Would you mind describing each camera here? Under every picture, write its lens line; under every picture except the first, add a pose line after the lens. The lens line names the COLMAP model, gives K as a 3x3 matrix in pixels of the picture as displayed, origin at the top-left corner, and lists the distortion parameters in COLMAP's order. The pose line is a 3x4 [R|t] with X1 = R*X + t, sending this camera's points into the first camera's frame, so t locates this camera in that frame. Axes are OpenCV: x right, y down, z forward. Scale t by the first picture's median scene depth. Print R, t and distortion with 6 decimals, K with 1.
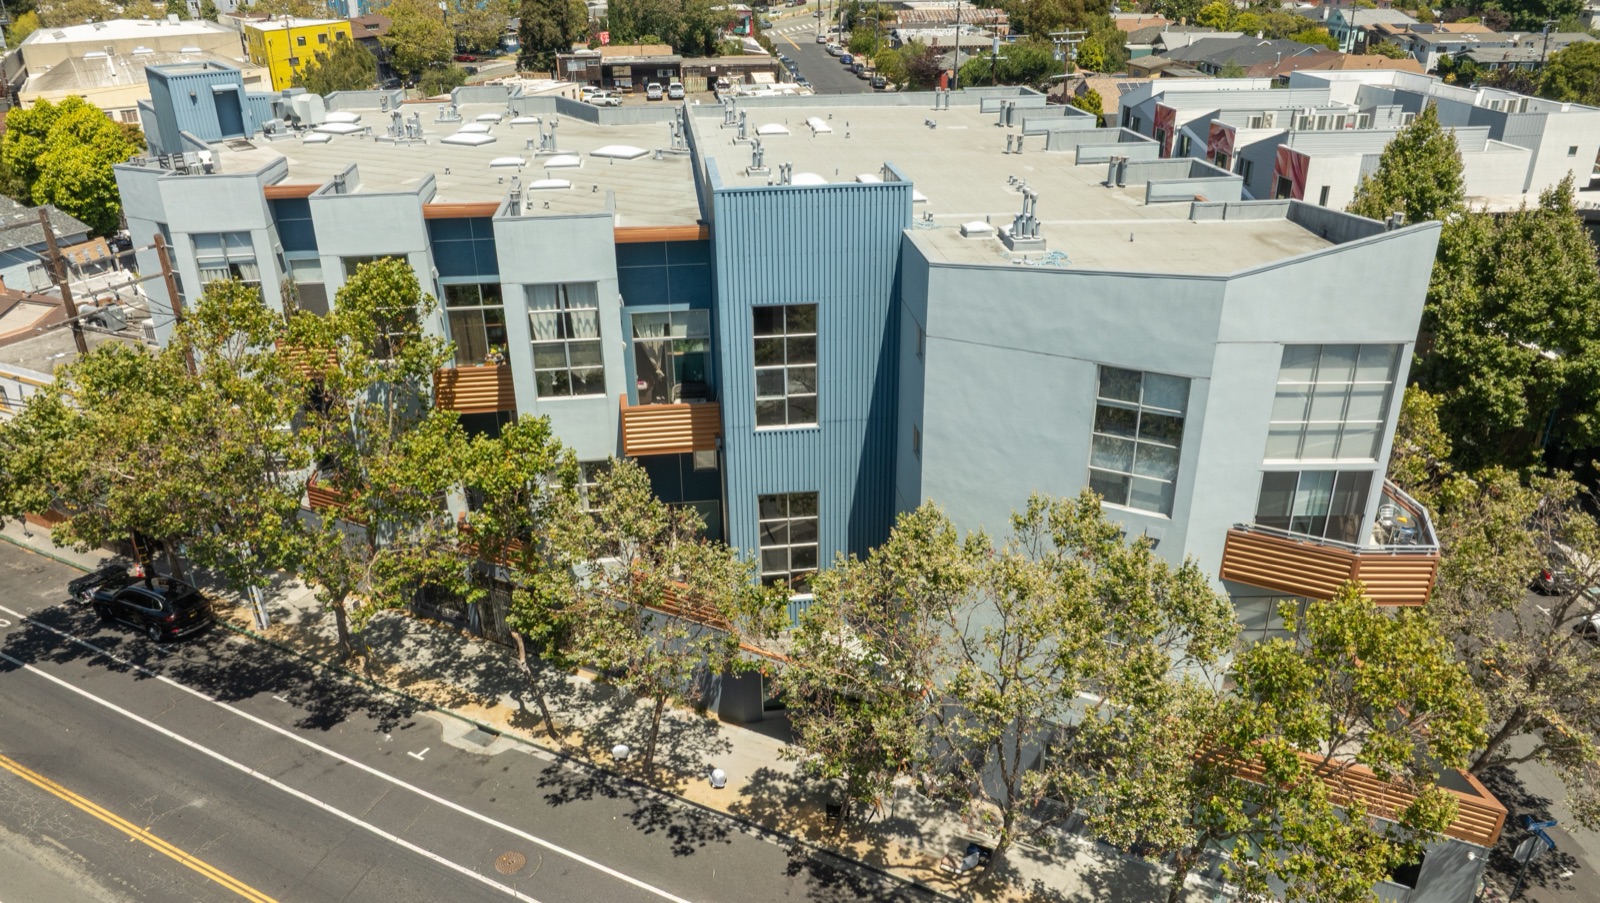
lens RADIAL K [[1133.7, 0, 801.6], [0, 1133.7, 448.5], [0, 0, 1]] dist [-0.041292, 0.002889]
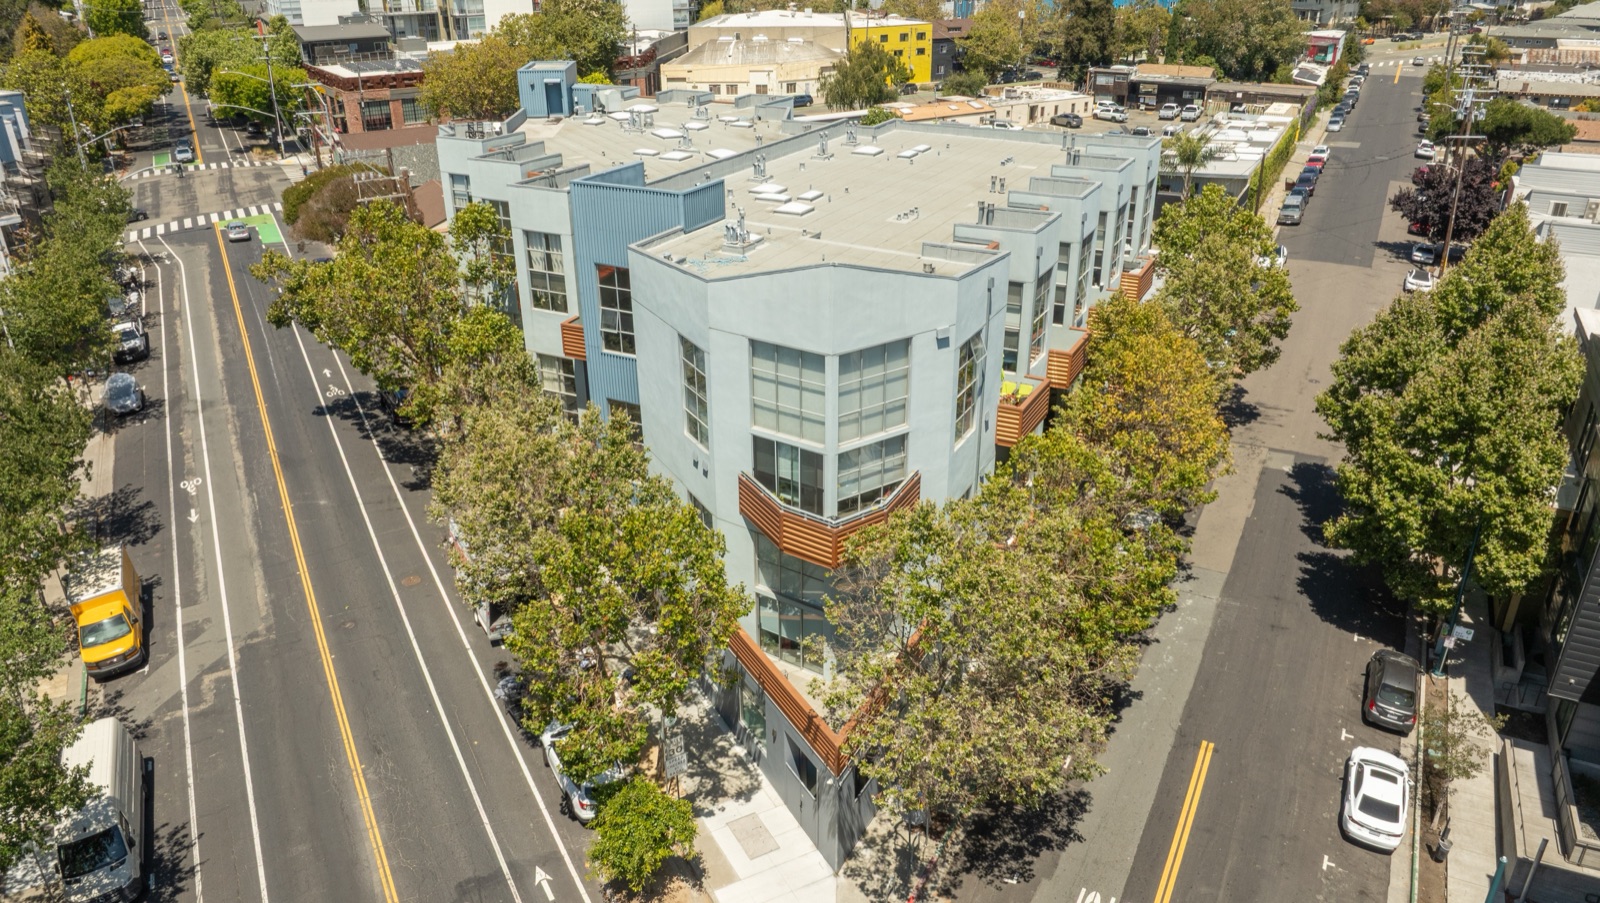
lens RADIAL K [[1133.7, 0, 802.3], [0, 1133.7, 457.3], [0, 0, 1]] dist [-0.041292, 0.002889]
pose [[0.819754, 0.246913, -0.516756, 0.693167], [-0.242760, 0.967029, 0.076958, -0.042696], [0.518720, 0.062361, 0.852667, -0.063357]]
